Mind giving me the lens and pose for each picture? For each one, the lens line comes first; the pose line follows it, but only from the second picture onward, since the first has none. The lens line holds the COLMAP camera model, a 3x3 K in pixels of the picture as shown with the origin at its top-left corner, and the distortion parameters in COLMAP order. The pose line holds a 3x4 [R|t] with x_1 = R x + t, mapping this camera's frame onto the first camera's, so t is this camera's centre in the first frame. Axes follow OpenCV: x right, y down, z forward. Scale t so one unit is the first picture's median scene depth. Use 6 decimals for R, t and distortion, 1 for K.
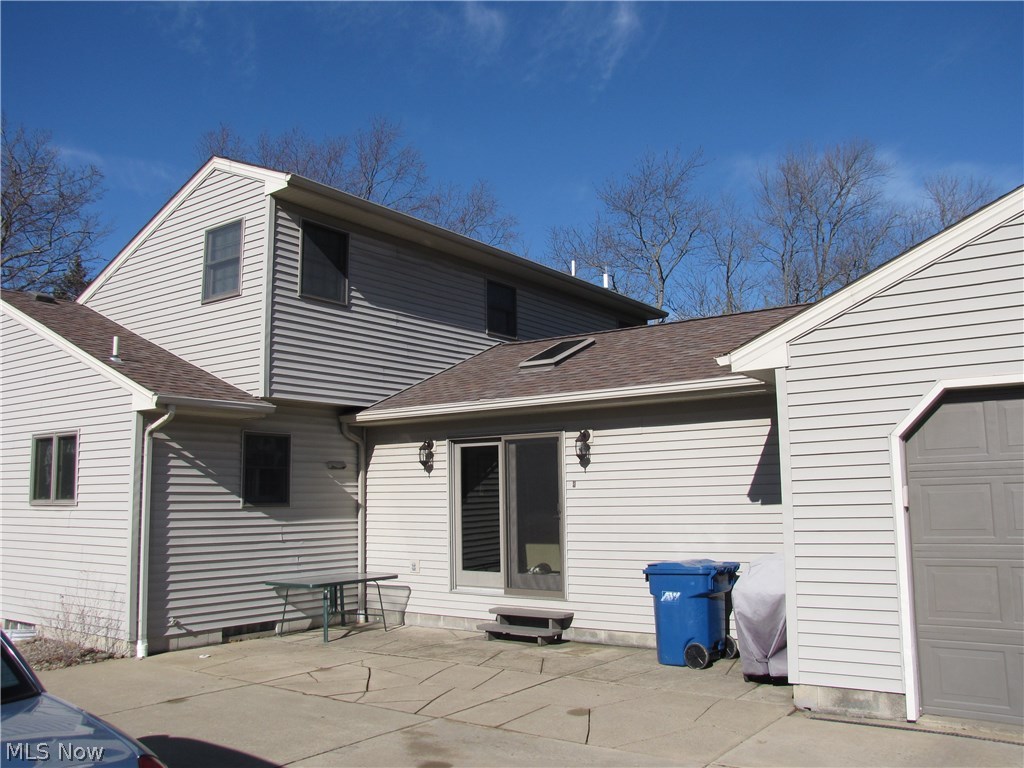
lens RADIAL K [[867.2, 0, 506.5], [0, 867.2, 367.7], [0, 0, 1]] dist [-0.161142, 0.196884]
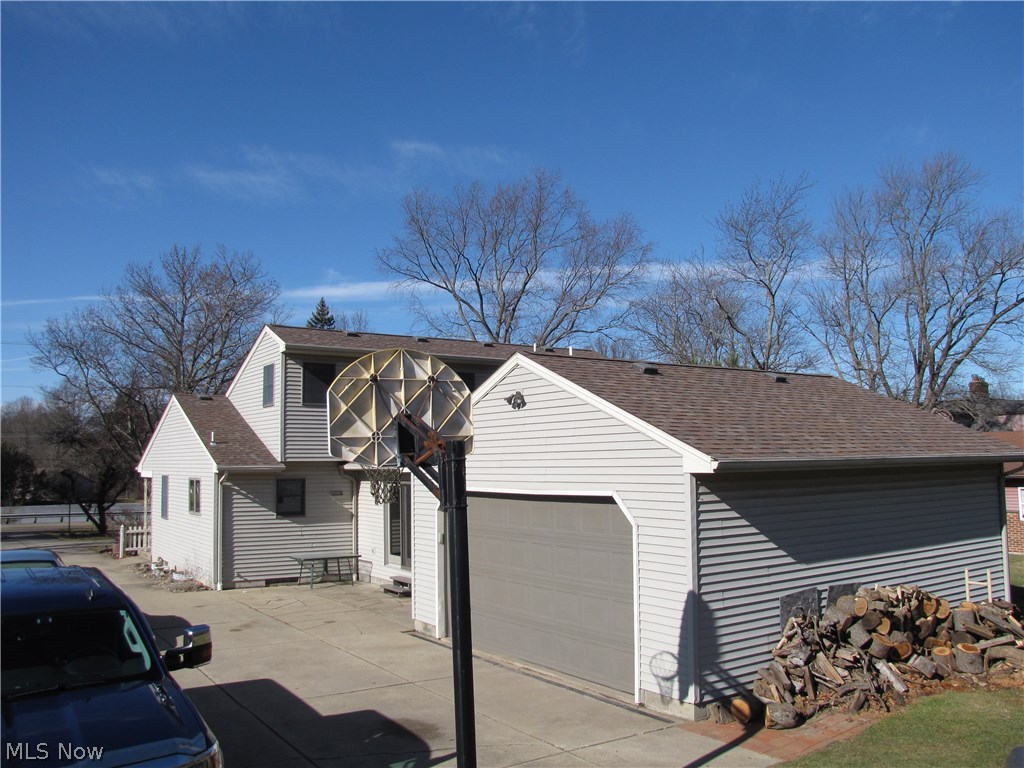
lens RADIAL K [[867.2, 0, 506.5], [0, 867.2, 367.7], [0, 0, 1]] dist [-0.161142, 0.196884]
pose [[0.937228, -0.035681, -0.346886, 0.850161], [0.049212, 0.998330, 0.030272, -0.205208], [0.345227, -0.045443, 0.937418, -0.608597]]
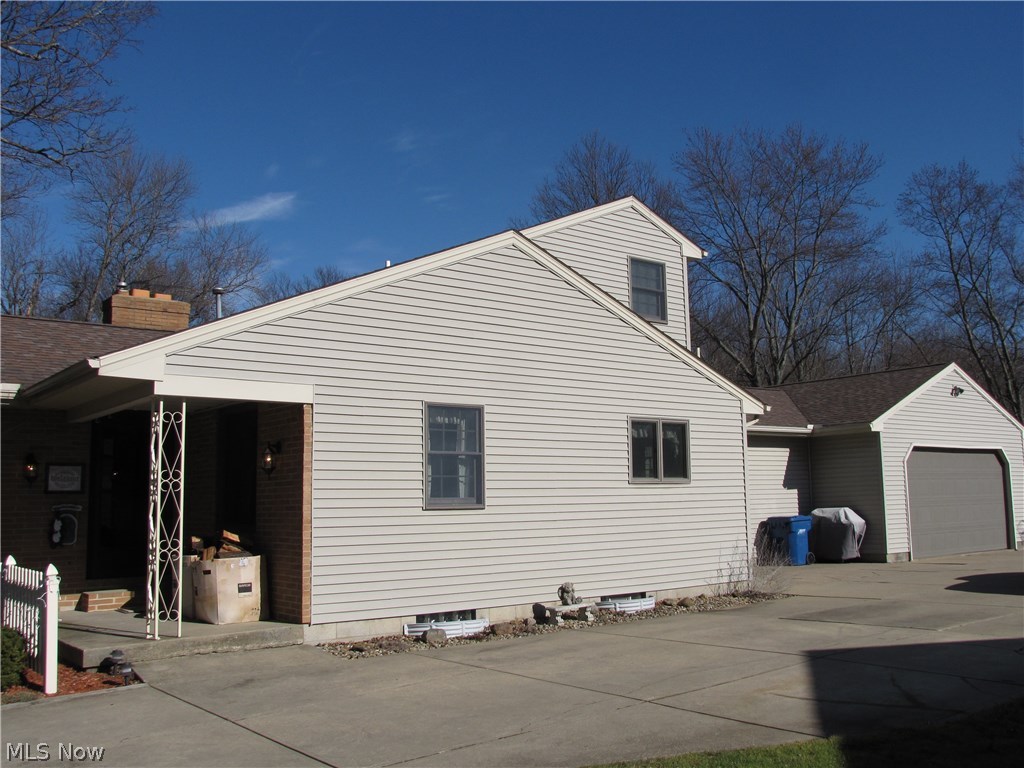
lens RADIAL K [[987.7, 0, 512.0], [0, 987.7, 384.0], [0, 0, 1]] dist [0.000133, 0.001994]
pose [[0.273288, 0.123716, 0.953944, -1.847641], [-0.124356, 0.987917, -0.092496, 0.177155], [-0.953860, -0.093351, 0.285370, 0.810990]]
